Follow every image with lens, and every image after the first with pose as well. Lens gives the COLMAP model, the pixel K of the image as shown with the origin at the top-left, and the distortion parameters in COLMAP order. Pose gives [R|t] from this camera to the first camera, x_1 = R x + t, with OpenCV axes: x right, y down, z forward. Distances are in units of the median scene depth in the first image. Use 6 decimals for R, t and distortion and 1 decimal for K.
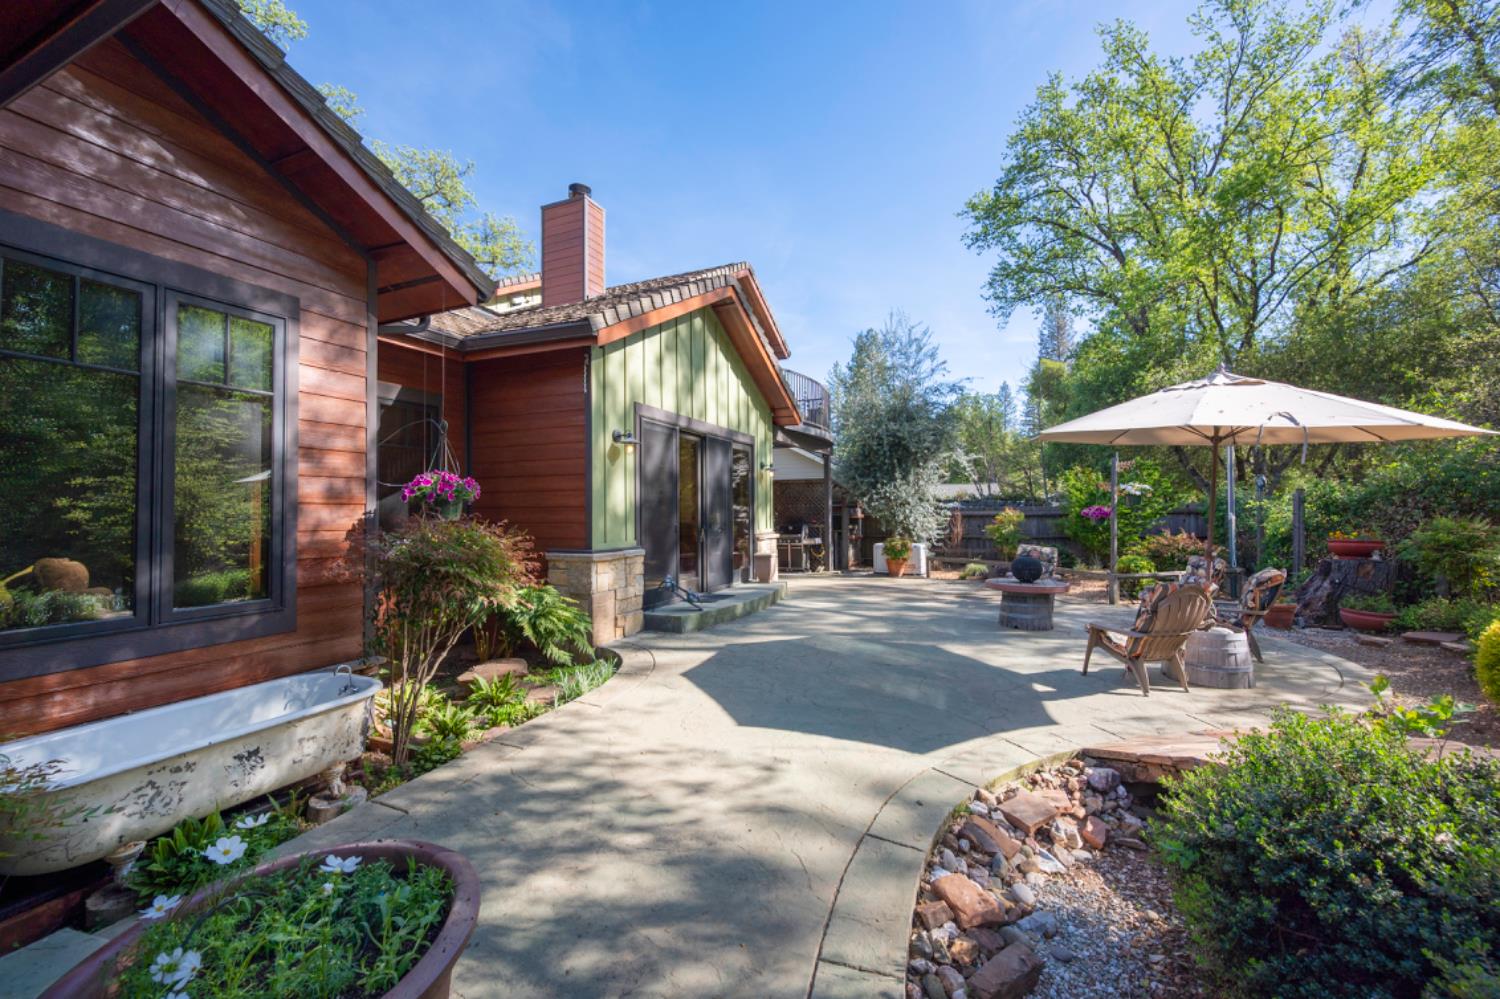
lens RADIAL K [[584.6, 0, 752.2], [0, 584.6, 505.0], [0, 0, 1]] dist [-0.001494, -0.000427]
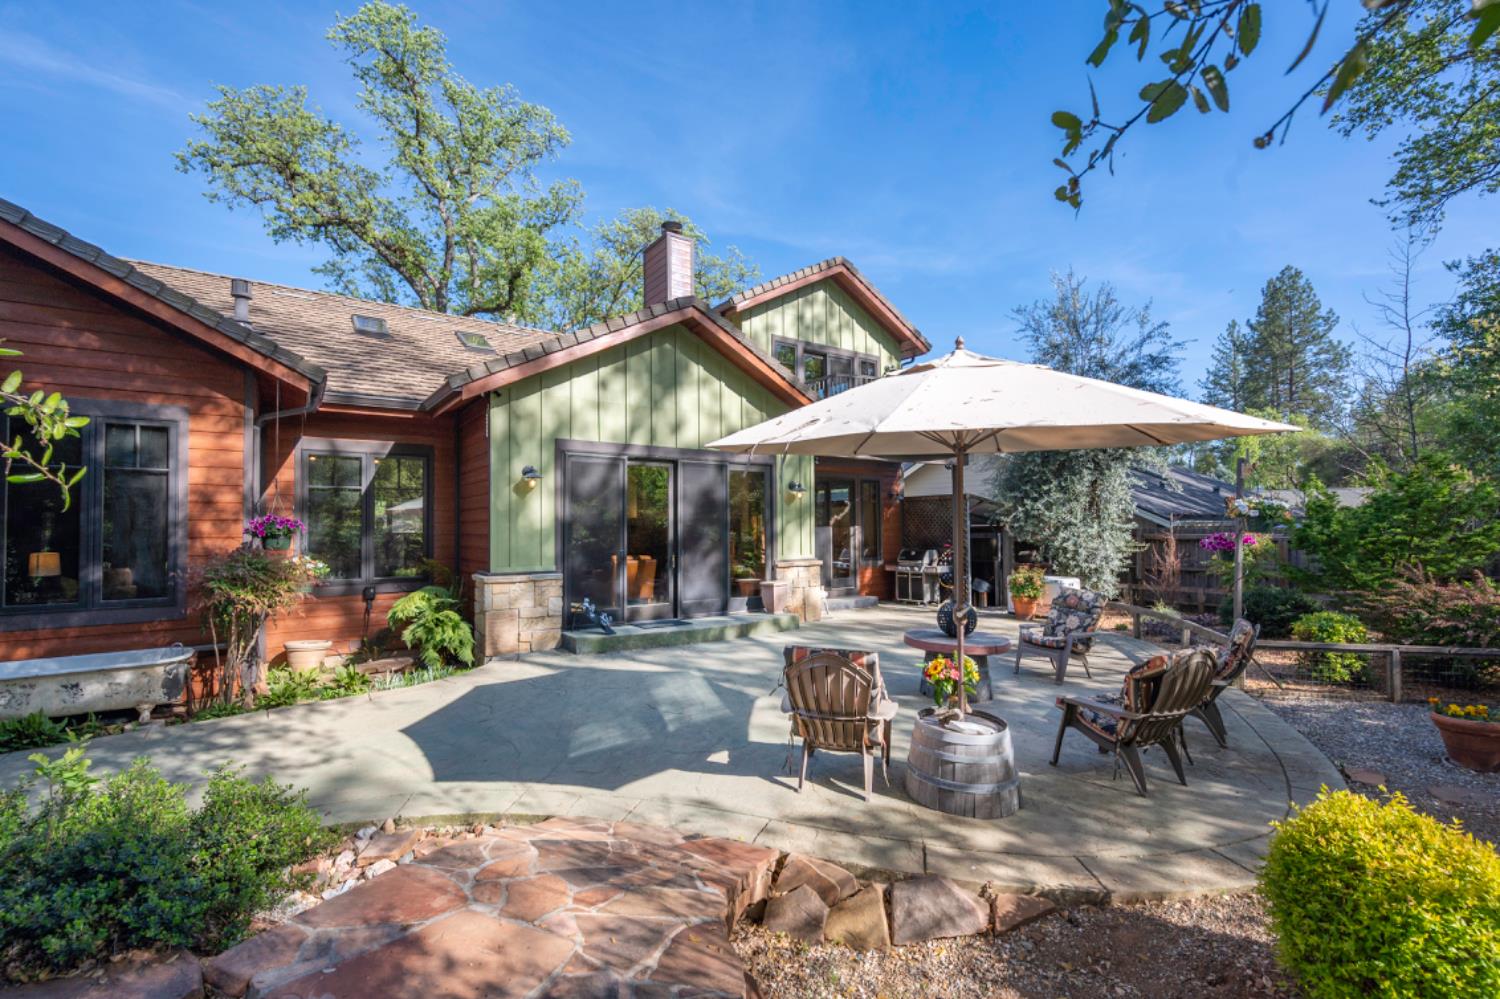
lens RADIAL K [[672.4, 0, 750.0], [0, 672.4, 499.5], [0, 0, 1]] dist [-0.096969, 0.057365]
pose [[0.867968, -0.009860, -0.496523, 0.540605], [-0.001740, 0.999736, -0.022895, -0.018648], [0.496617, 0.020736, 0.867722, 0.103836]]
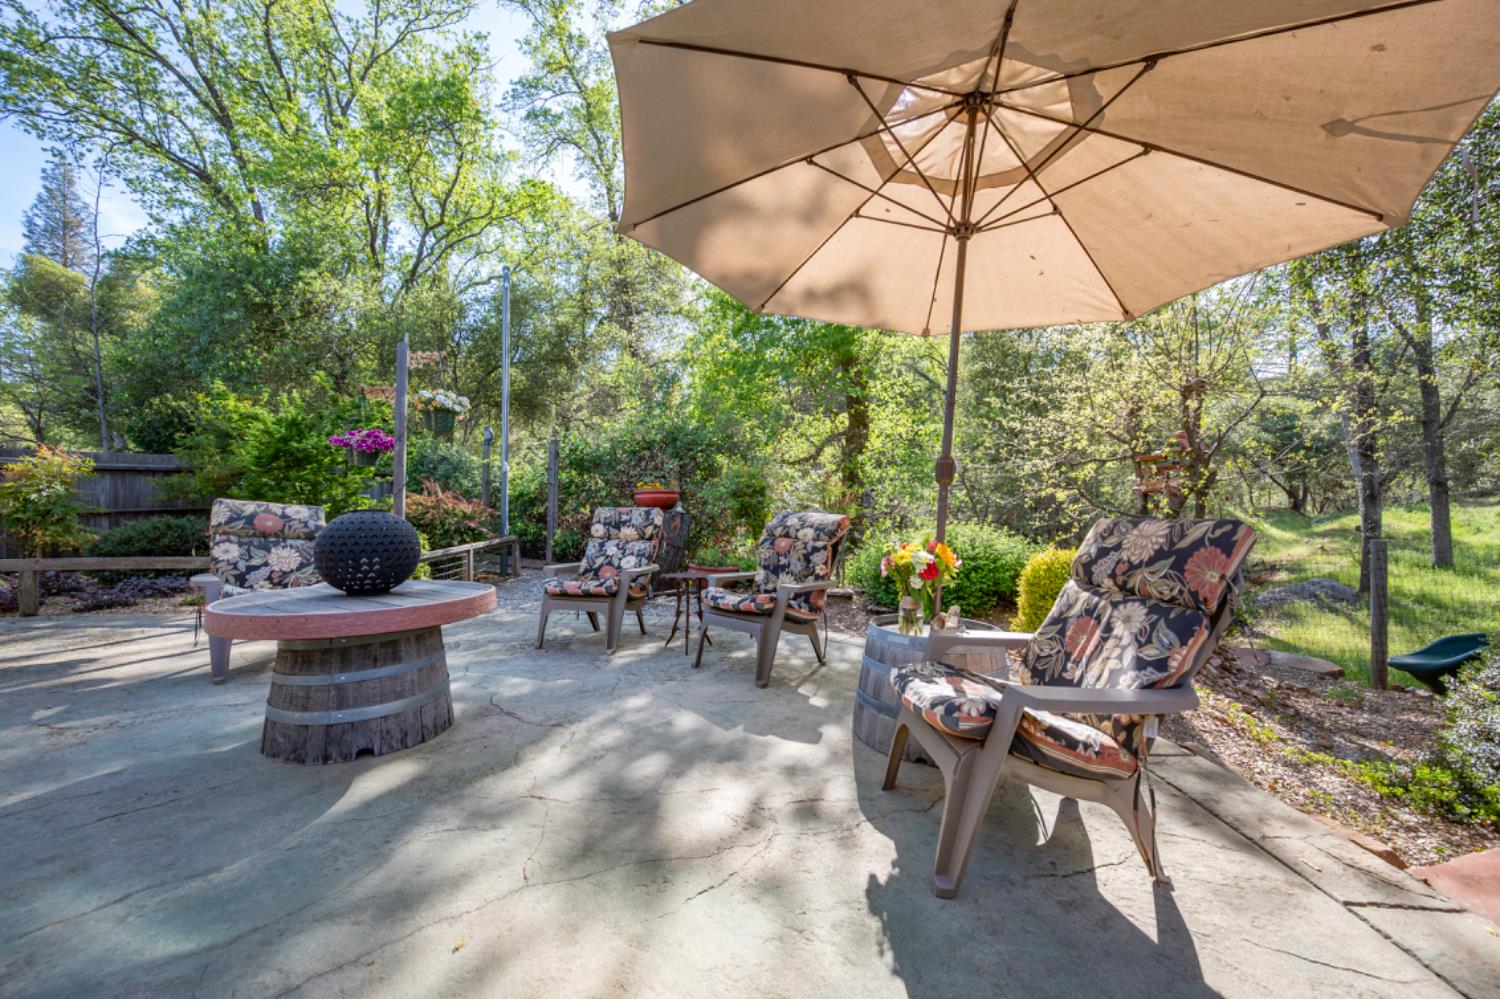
lens RADIAL K [[584.6, 0, 752.2], [0, 584.6, 505.0], [0, 0, 1]] dist [-0.001494, -0.000427]
pose [[0.204994, -0.006438, 0.978742, 0.159355], [-0.018085, 0.999783, 0.010364, 0.060850], [-0.978596, -0.019825, 0.204833, 0.587793]]
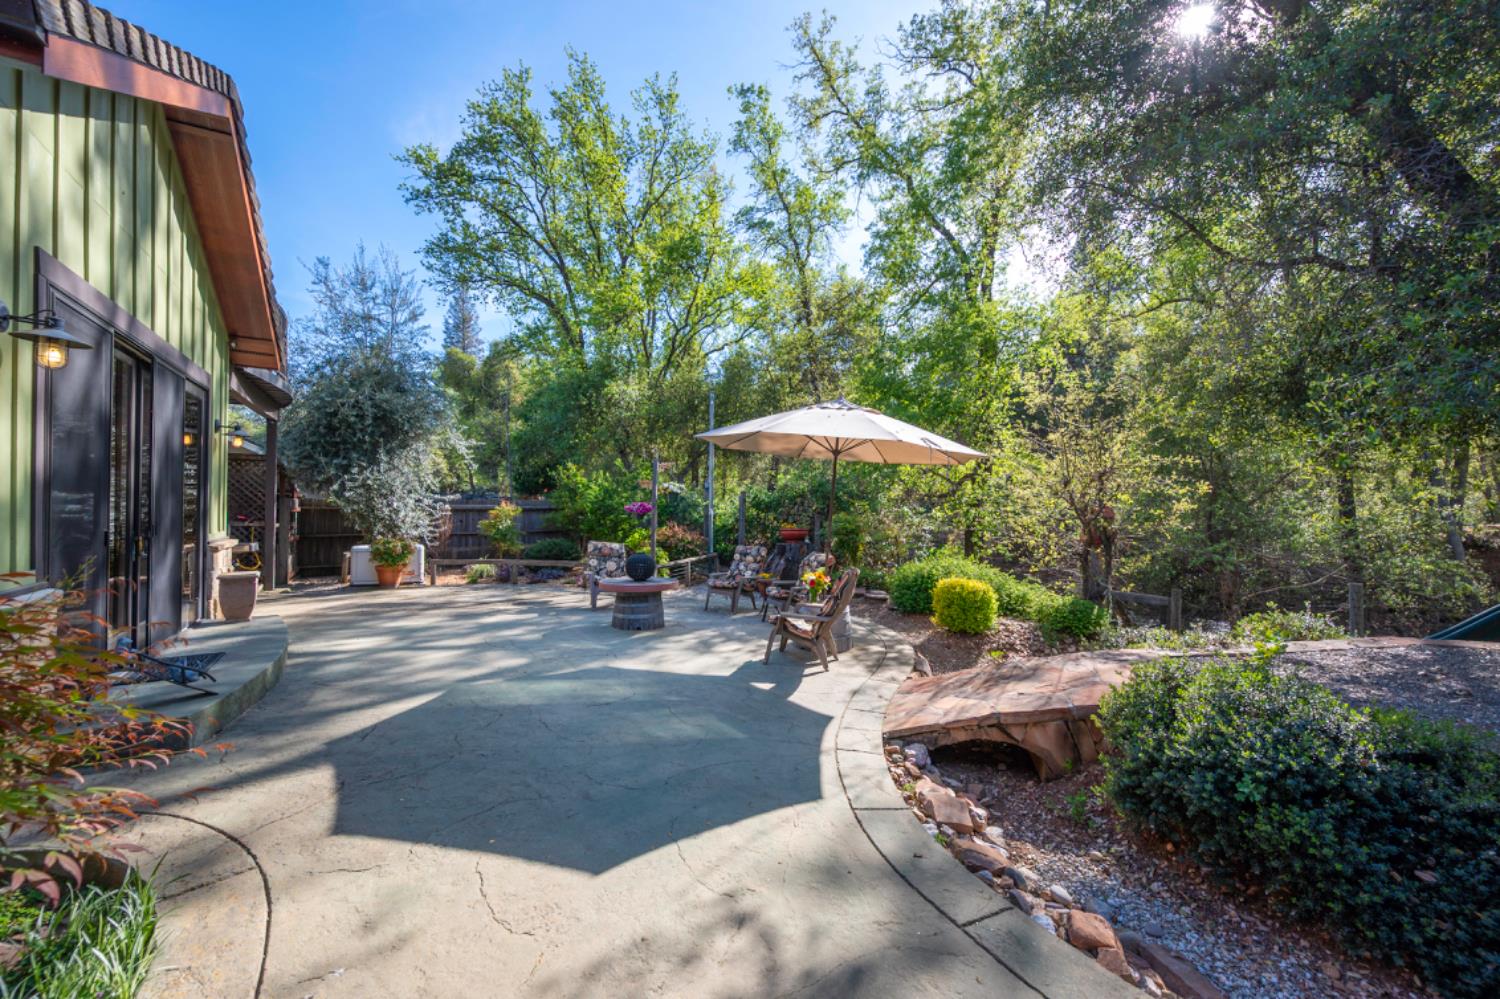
lens RADIAL K [[584.6, 0, 752.2], [0, 584.6, 505.0], [0, 0, 1]] dist [-0.001494, -0.000427]
pose [[0.563777, 0.009663, 0.825870, -0.186138], [-0.020681, 0.999783, 0.002419, -0.000202], [-0.825668, -0.018443, 0.563855, 0.241909]]
